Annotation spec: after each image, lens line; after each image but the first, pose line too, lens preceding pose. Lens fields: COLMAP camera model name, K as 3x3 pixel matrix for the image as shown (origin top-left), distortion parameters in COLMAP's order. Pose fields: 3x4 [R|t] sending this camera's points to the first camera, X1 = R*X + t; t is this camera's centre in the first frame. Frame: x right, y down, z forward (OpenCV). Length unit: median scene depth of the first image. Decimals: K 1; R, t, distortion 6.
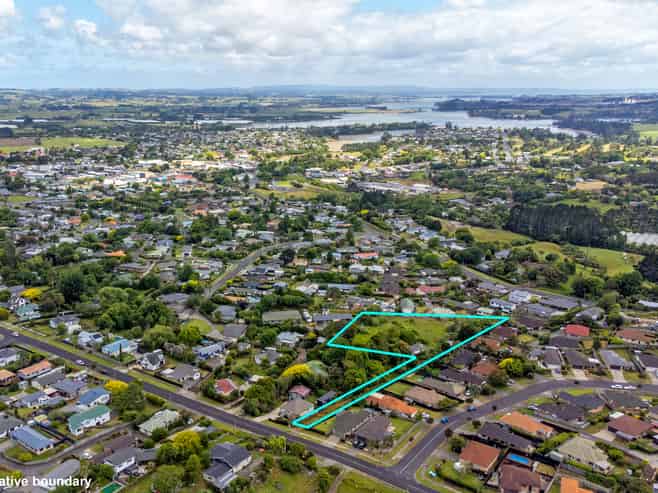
lens RADIAL K [[669.4, 0, 329.0], [0, 669.4, 246.5], [0, 0, 1]] dist [0.050537, 0.009372]
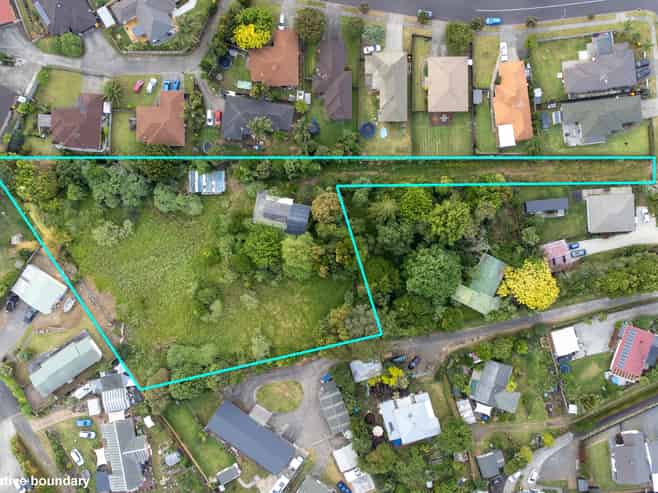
lens RADIAL K [[669.4, 0, 329.0], [0, 669.4, 246.5], [0, 0, 1]] dist [0.050537, 0.009372]
pose [[-0.640880, -0.767575, -0.010069, 0.069407], [0.176401, -0.160025, 0.971223, -0.289784], [-0.747098, 0.620661, 0.237958, 0.687323]]
